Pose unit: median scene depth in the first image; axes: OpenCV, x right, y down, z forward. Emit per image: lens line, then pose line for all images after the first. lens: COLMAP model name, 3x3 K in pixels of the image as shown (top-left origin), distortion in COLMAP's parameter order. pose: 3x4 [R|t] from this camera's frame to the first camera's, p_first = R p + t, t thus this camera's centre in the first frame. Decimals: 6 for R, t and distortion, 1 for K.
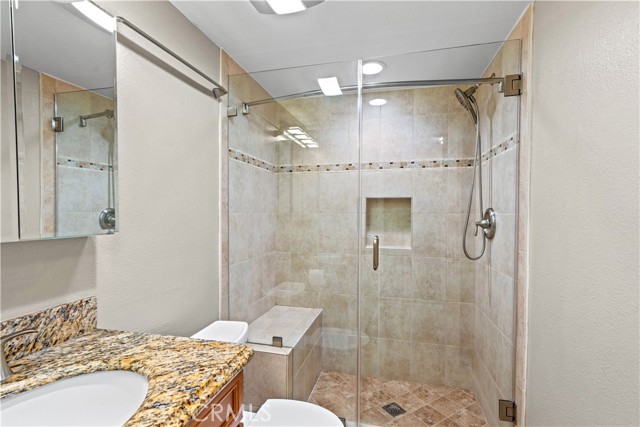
lens RADIAL K [[295.4, 0, 324.3], [0, 295.4, 216.7], [0, 0, 1]] dist [-0.000453, 0.008275]
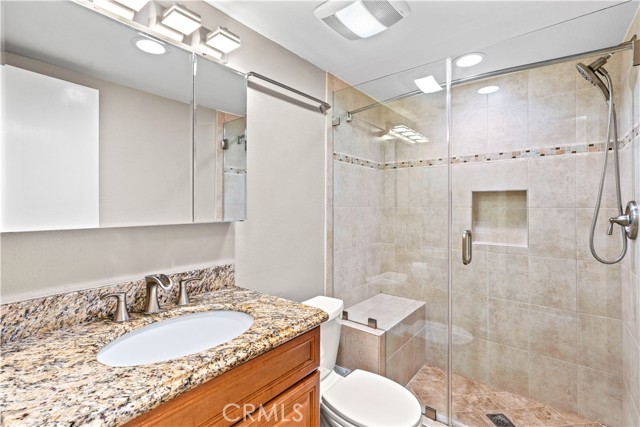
lens RADIAL K [[295.4, 0, 331.0], [0, 295.4, 203.2], [0, 0, 1]] dist [-0.000453, 0.008275]
pose [[0.914092, -0.003555, -0.405490, 0.131465], [-0.006726, 0.999691, -0.023926, 0.001195], [0.405450, 0.024598, 0.913786, -0.075498]]
